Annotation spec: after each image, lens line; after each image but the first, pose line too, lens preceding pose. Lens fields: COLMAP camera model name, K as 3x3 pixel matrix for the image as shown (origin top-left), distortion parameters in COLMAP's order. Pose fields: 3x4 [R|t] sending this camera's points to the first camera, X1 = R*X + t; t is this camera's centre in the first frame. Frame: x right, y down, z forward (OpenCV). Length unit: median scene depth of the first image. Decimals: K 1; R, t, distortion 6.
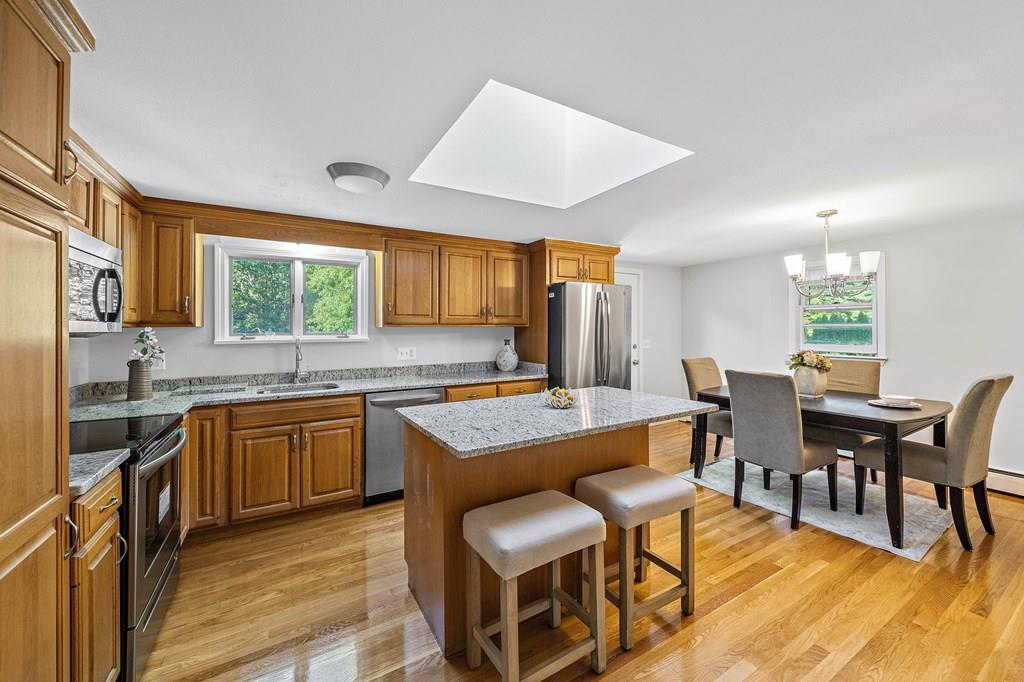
lens RADIAL K [[399.1, 0, 511.2], [0, 399.1, 329.7], [0, 0, 1]] dist [-0.000971, -0.000065]
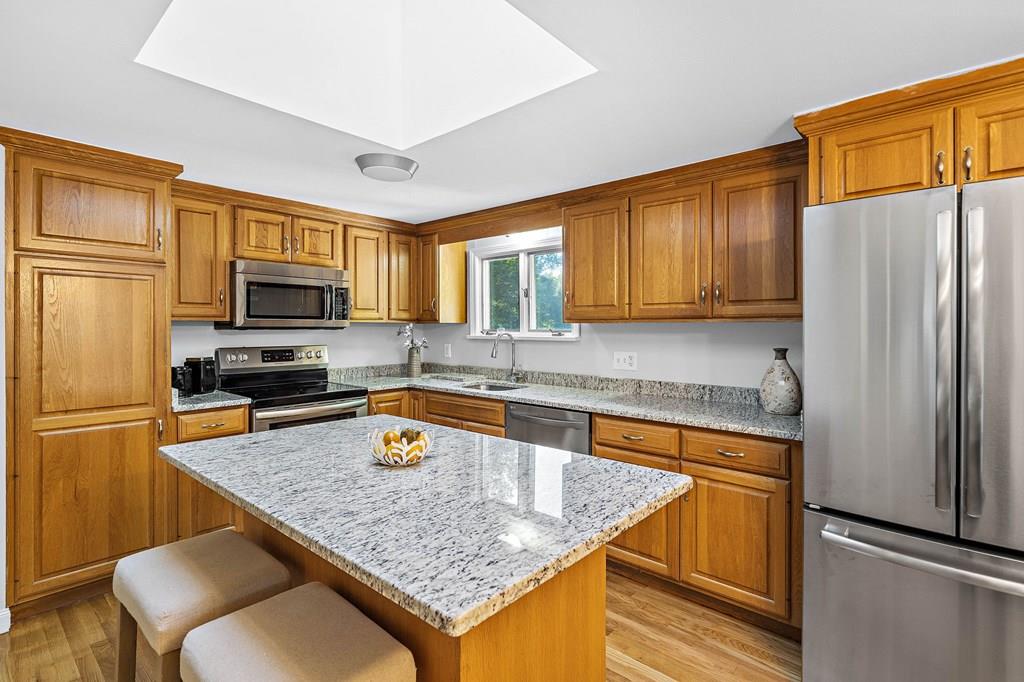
lens RADIAL K [[485.5, 0, 513.1], [0, 485.5, 326.3], [0, 0, 1]] dist [0.000580, 0.000309]
pose [[0.308668, 0.008234, -0.951134, 0.516128], [-0.002304, 0.999966, 0.007909, -0.007686], [0.951167, -0.000250, 0.308676, 0.578062]]
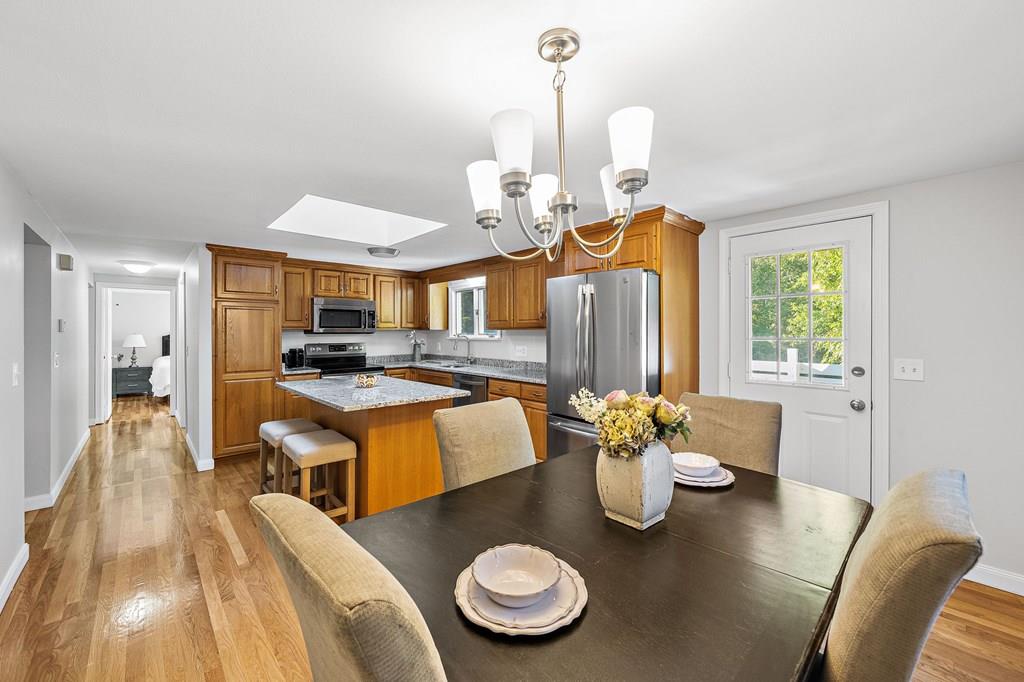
lens RADIAL K [[399.1, 0, 511.2], [0, 399.1, 329.7], [0, 0, 1]] dist [-0.000971, -0.000065]
pose [[0.211833, 0.005132, -0.977292, 1.004580], [0.000739, 0.999985, 0.005412, -0.015108], [0.977306, -0.001868, 0.211826, 0.742034]]
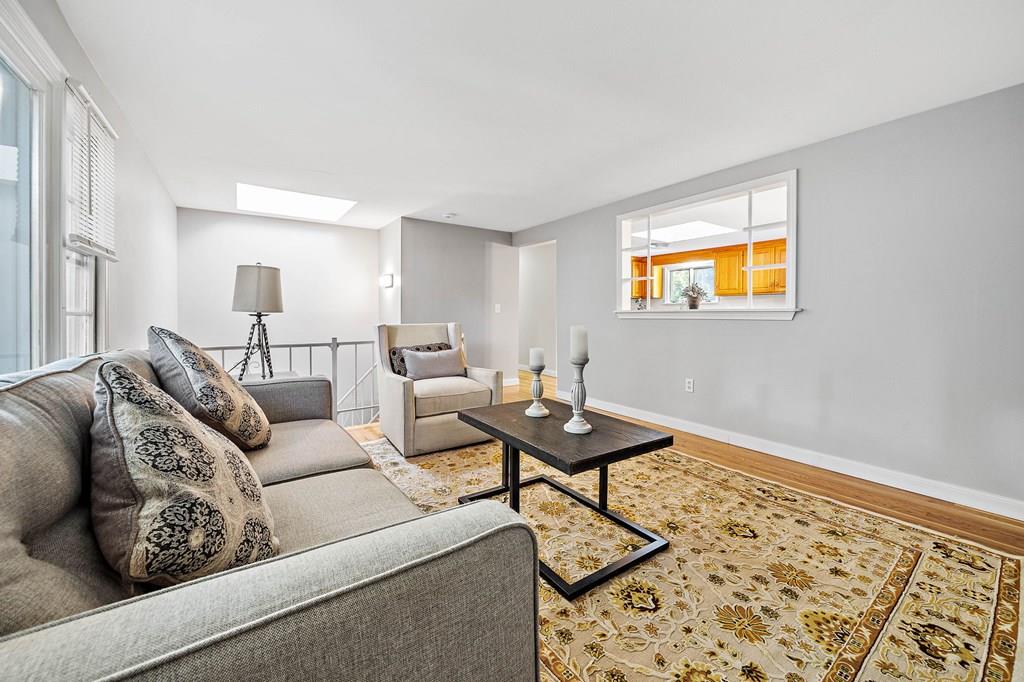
lens RADIAL K [[399.1, 0, 511.2], [0, 399.1, 329.7], [0, 0, 1]] dist [-0.000971, -0.000065]
pose [[0.069183, 0.047422, -0.996476, 1.612513], [-0.003124, 0.998875, 0.047319, 0.071300], [0.997599, -0.000160, 0.069254, -0.198514]]
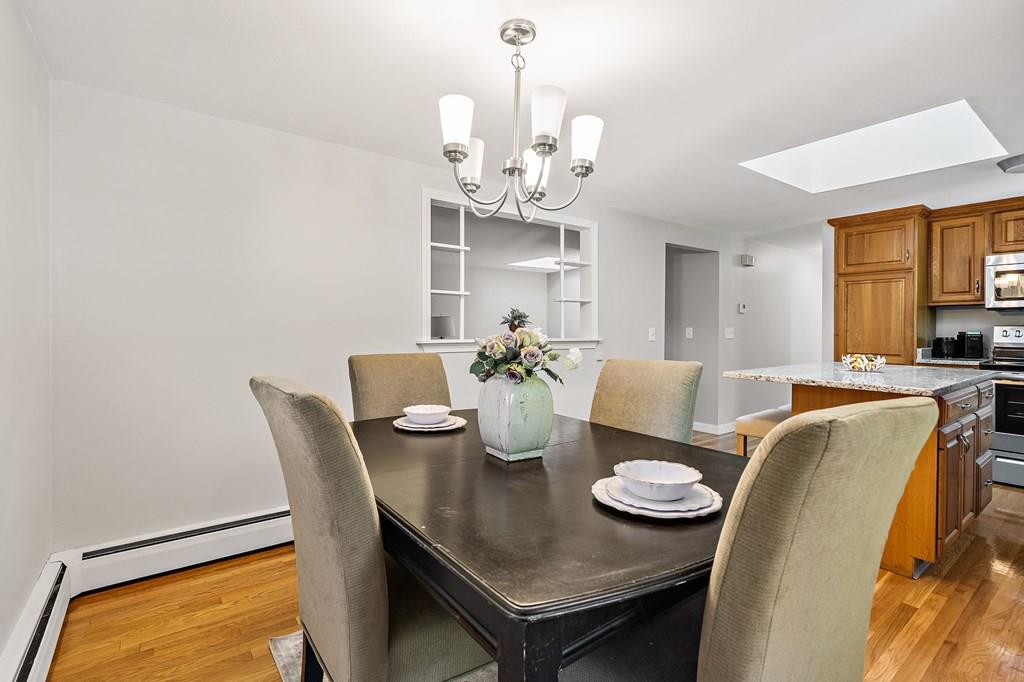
lens RADIAL K [[459.9, 0, 508.3], [0, 459.9, 331.4], [0, 0, 1]] dist [-0.000018, 0.000077]
pose [[-0.995919, 0.004006, -0.090168, 0.724649], [0.003553, 0.999980, 0.005183, 0.044293], [0.090187, 0.004841, -0.995913, 1.311986]]
